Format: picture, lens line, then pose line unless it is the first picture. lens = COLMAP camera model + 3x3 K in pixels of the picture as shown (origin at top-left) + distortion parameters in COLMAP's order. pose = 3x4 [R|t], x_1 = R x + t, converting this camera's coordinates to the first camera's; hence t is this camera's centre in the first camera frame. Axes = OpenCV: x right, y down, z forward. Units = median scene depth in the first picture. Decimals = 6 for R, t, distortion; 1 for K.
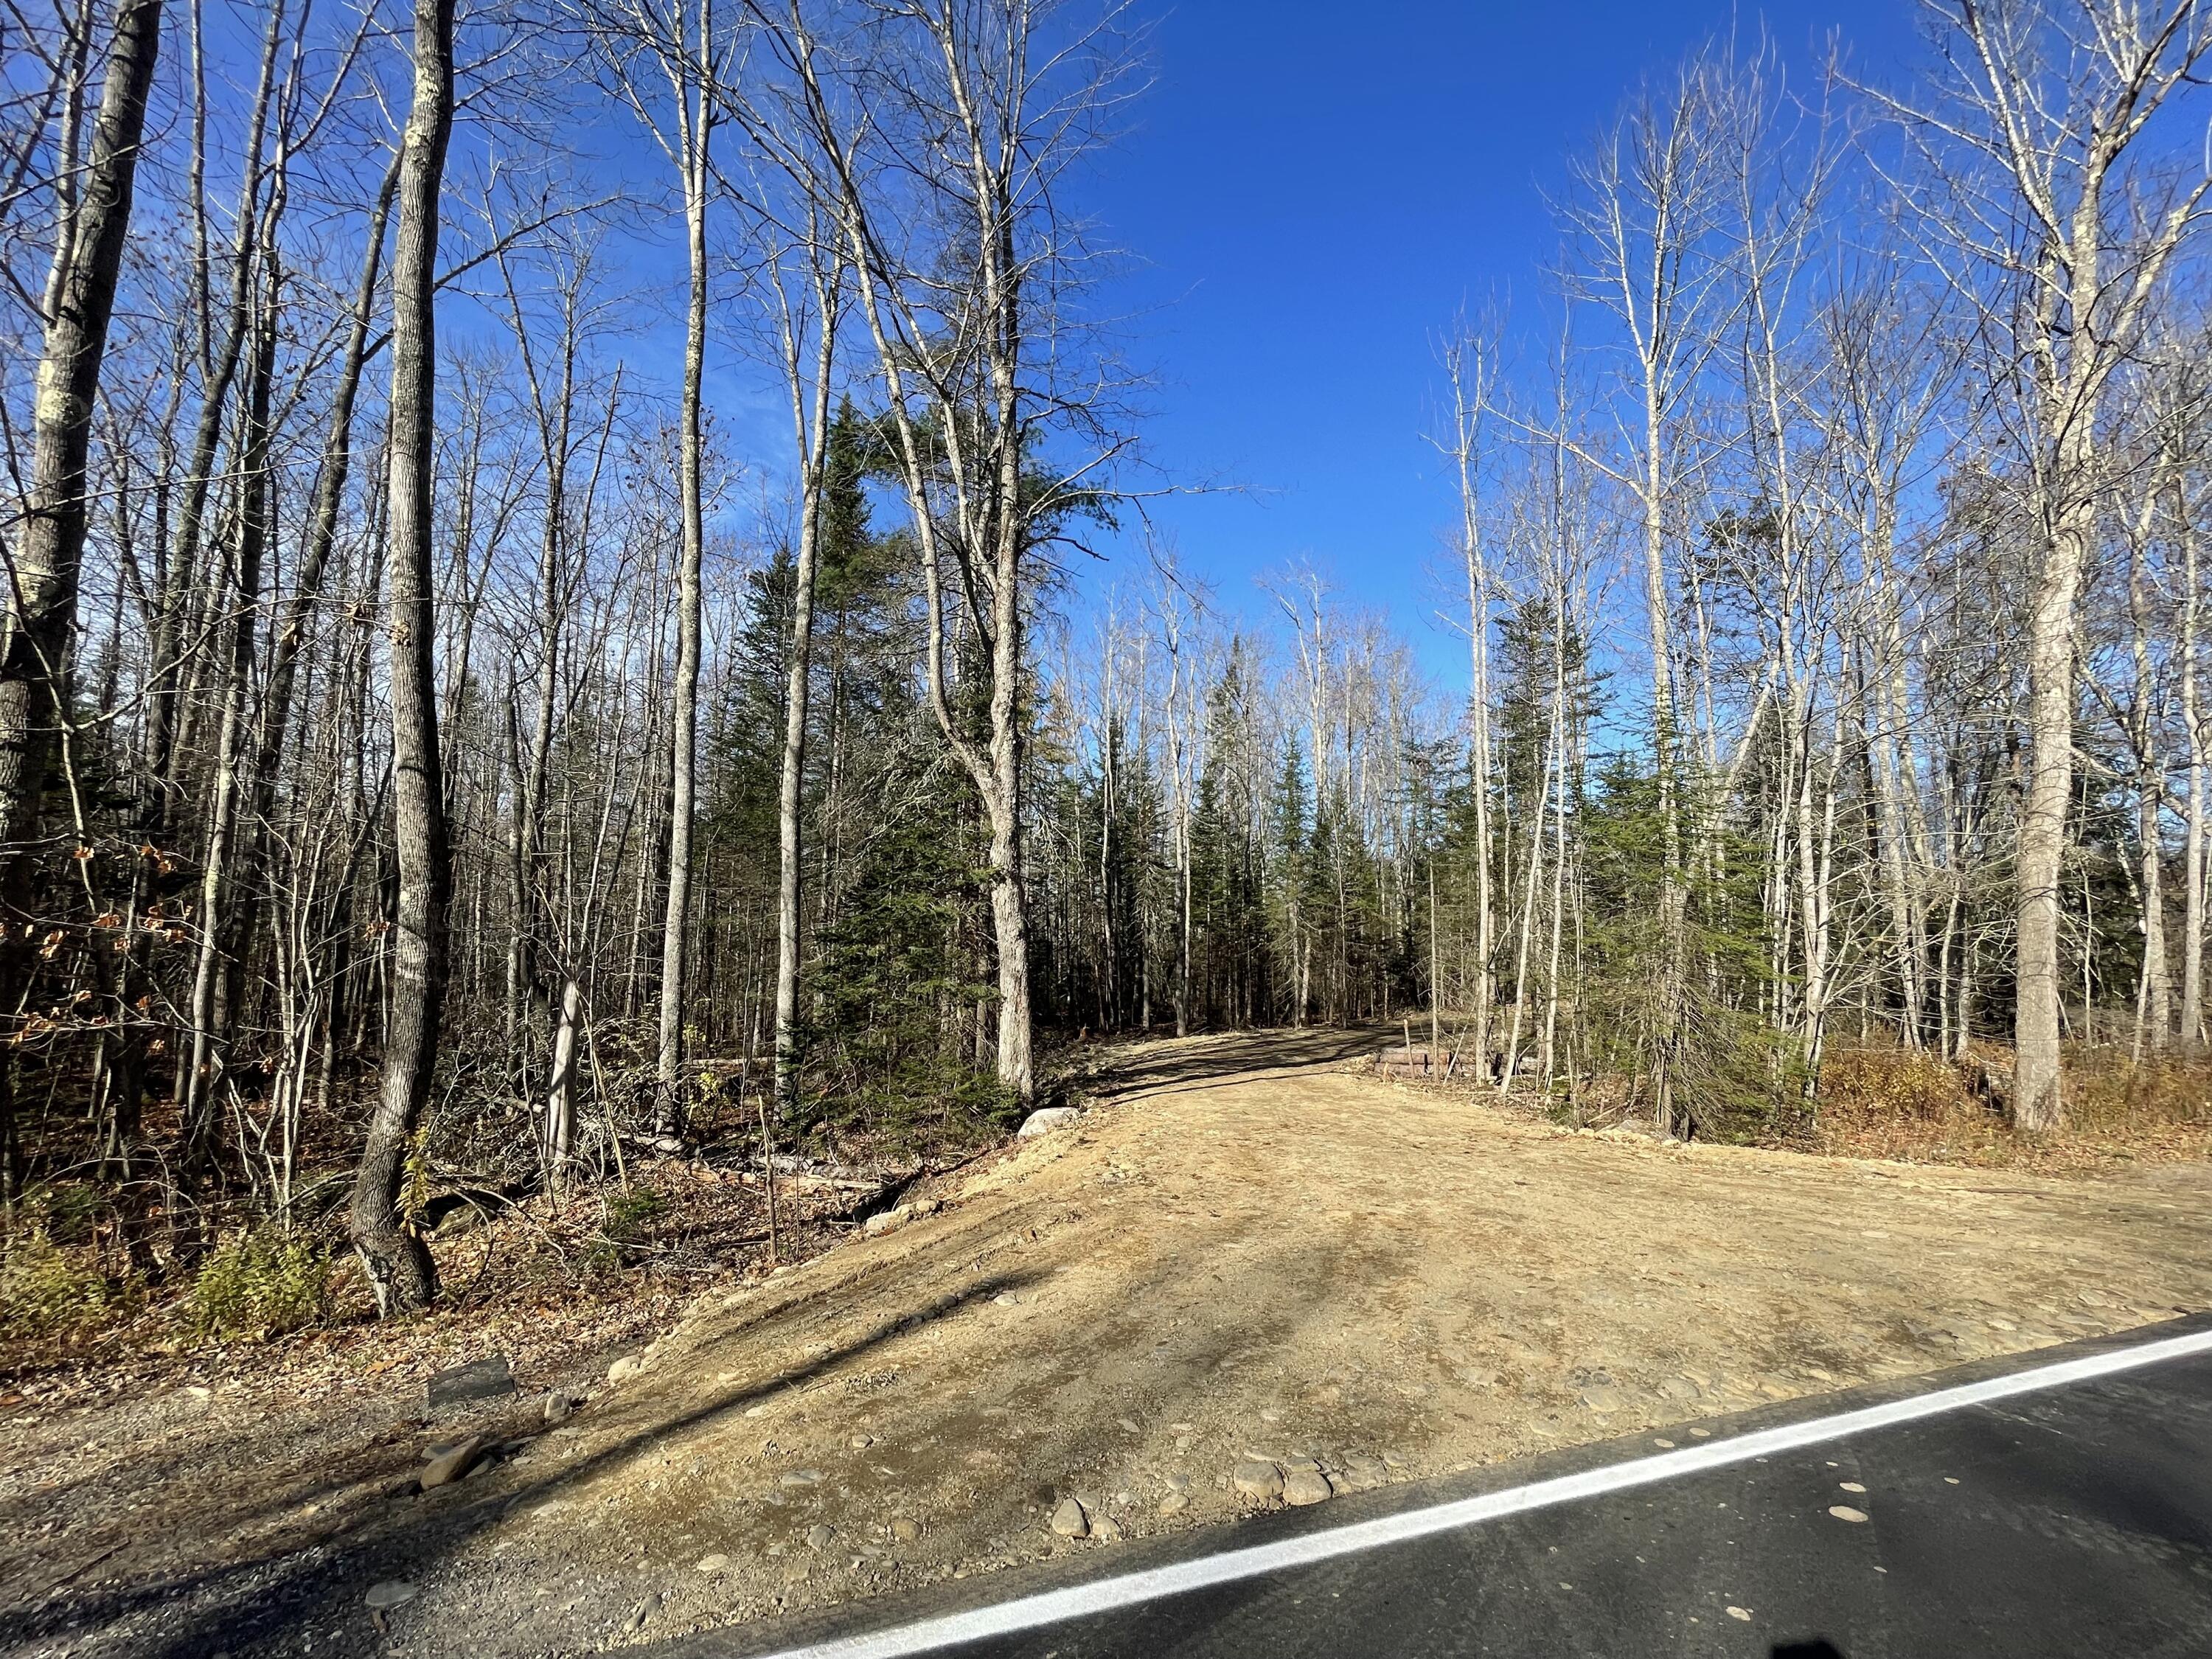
lens RADIAL K [[892.7, 0, 1110.3], [0, 892.7, 831.7], [0, 0, 1]] dist [-0.004162, 0.000556]
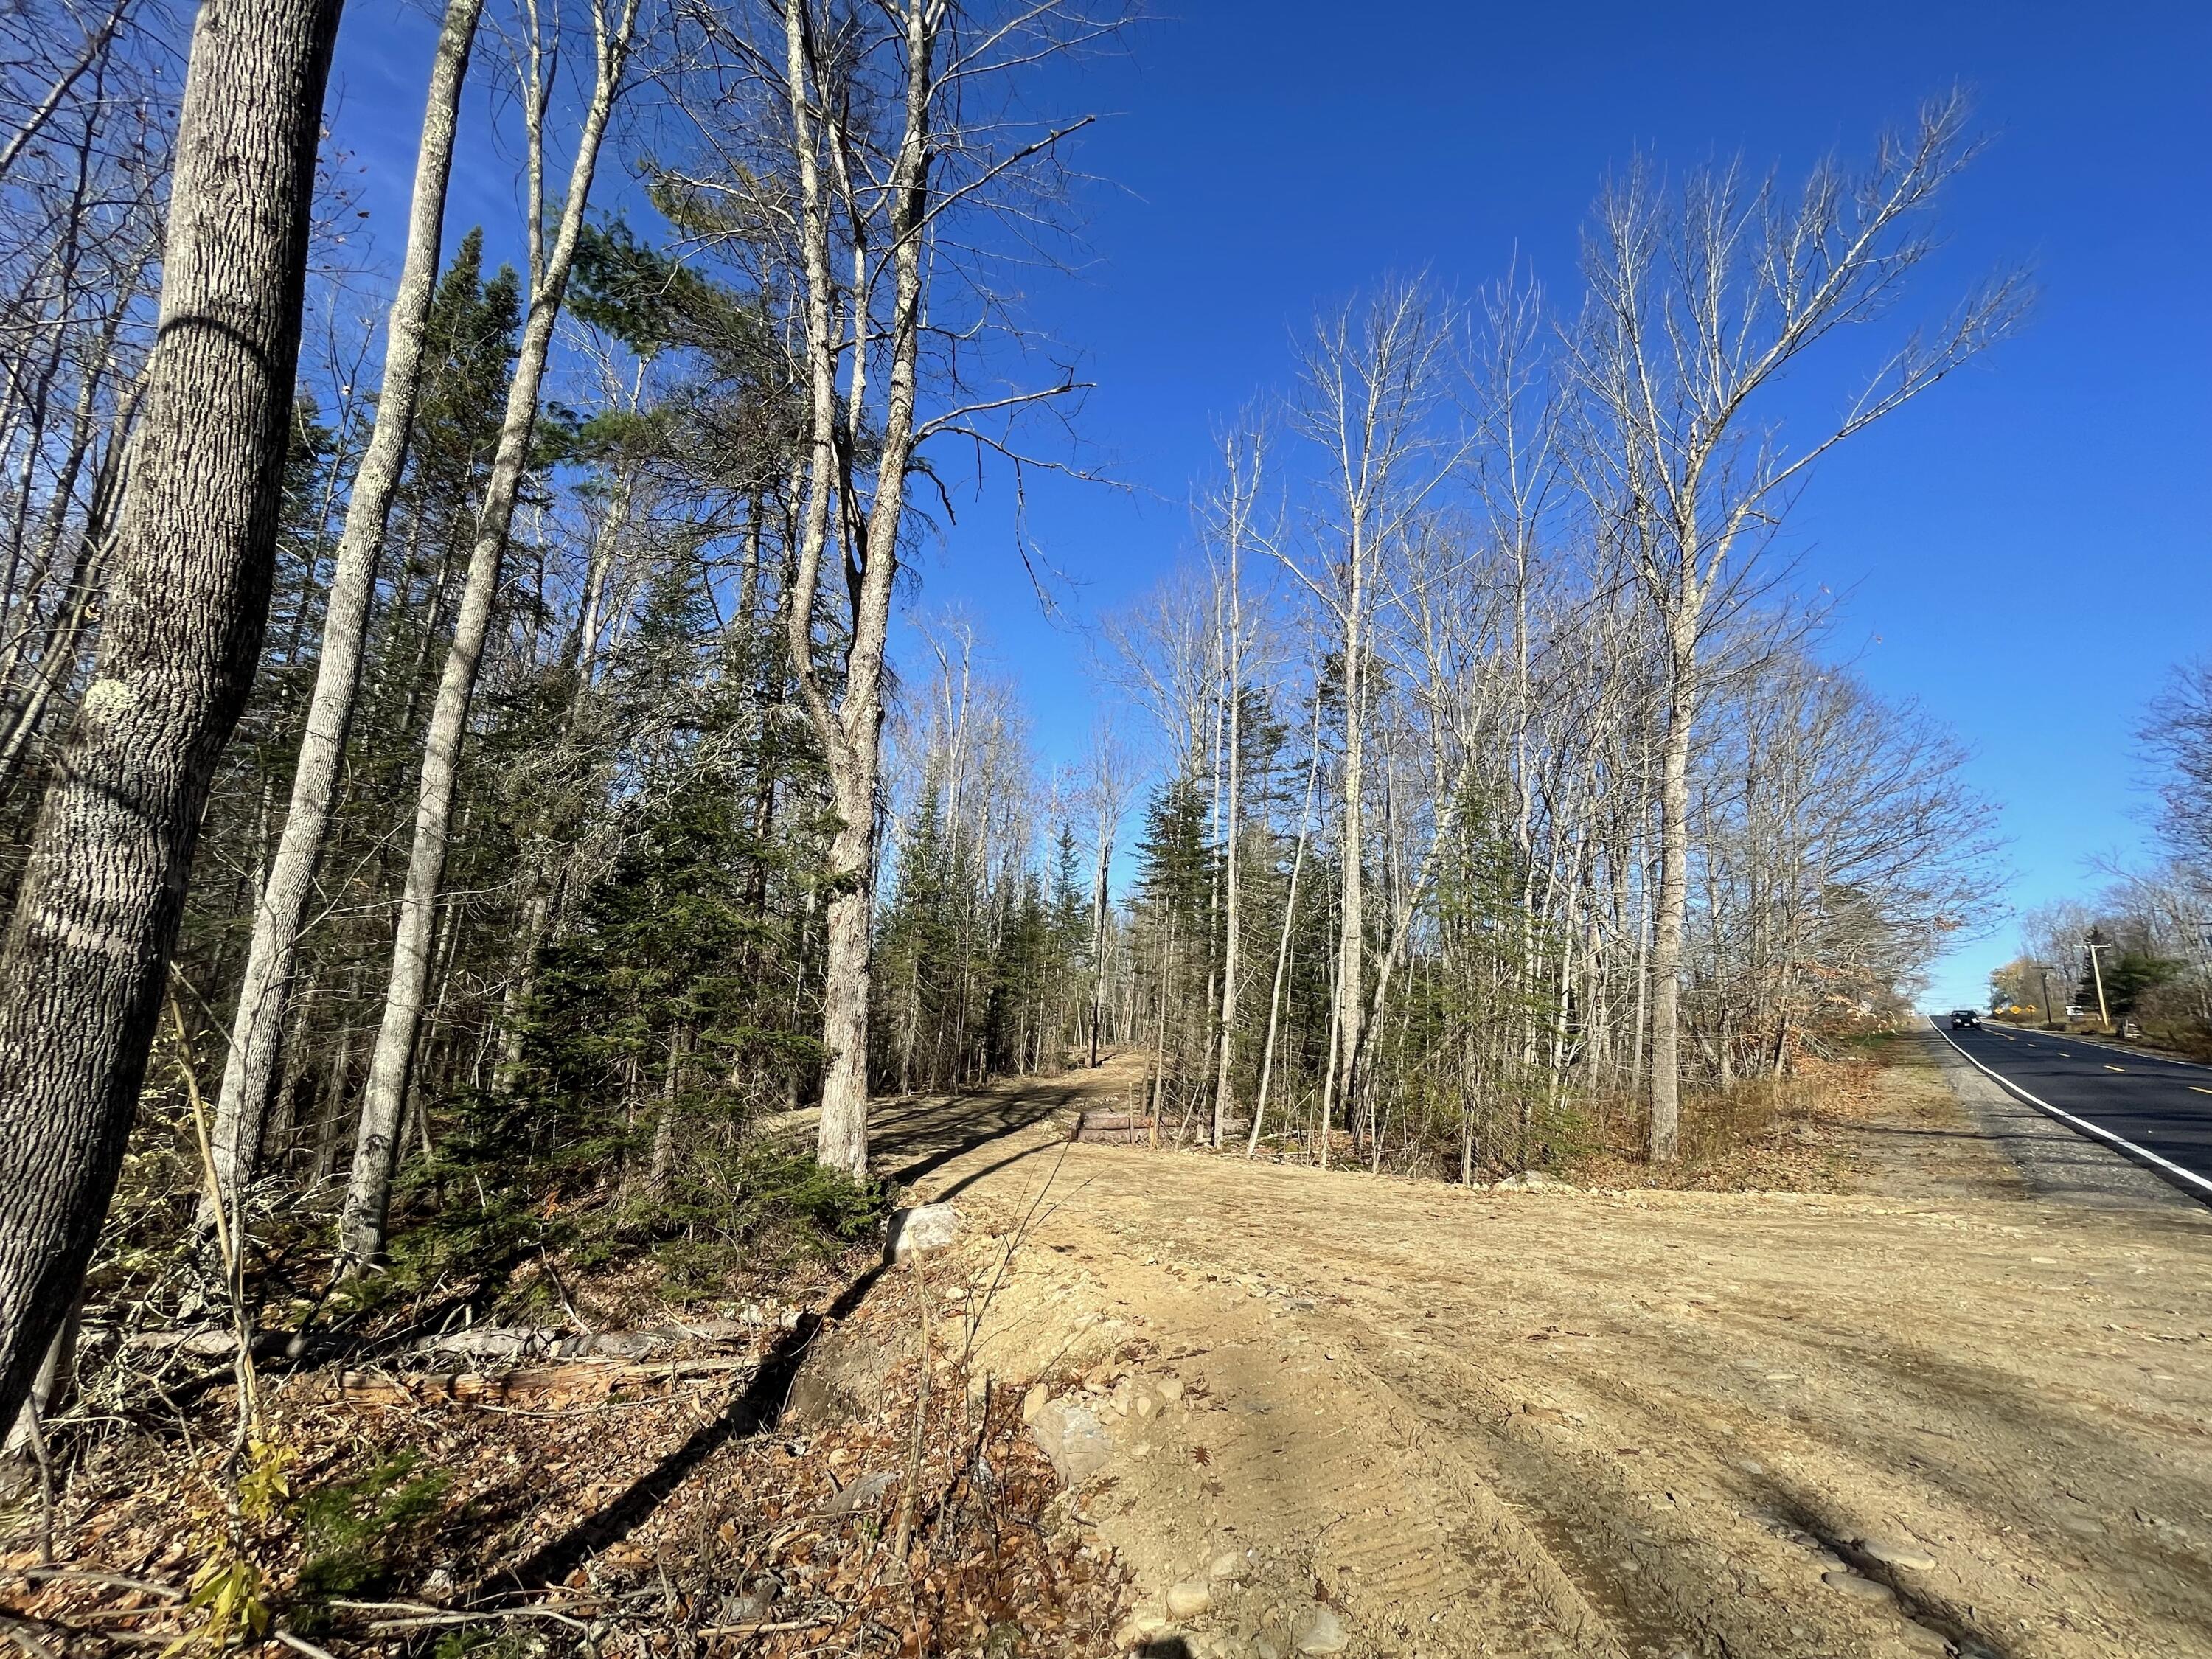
lens RADIAL K [[892.7, 0, 1104.9], [0, 892.7, 829.5], [0, 0, 1]] dist [-0.004162, 0.000556]
pose [[0.853763, 0.129738, 0.504239, -0.318055], [-0.090932, 0.990728, -0.100946, 0.060193], [-0.512660, 0.040333, 0.857644, 0.264393]]
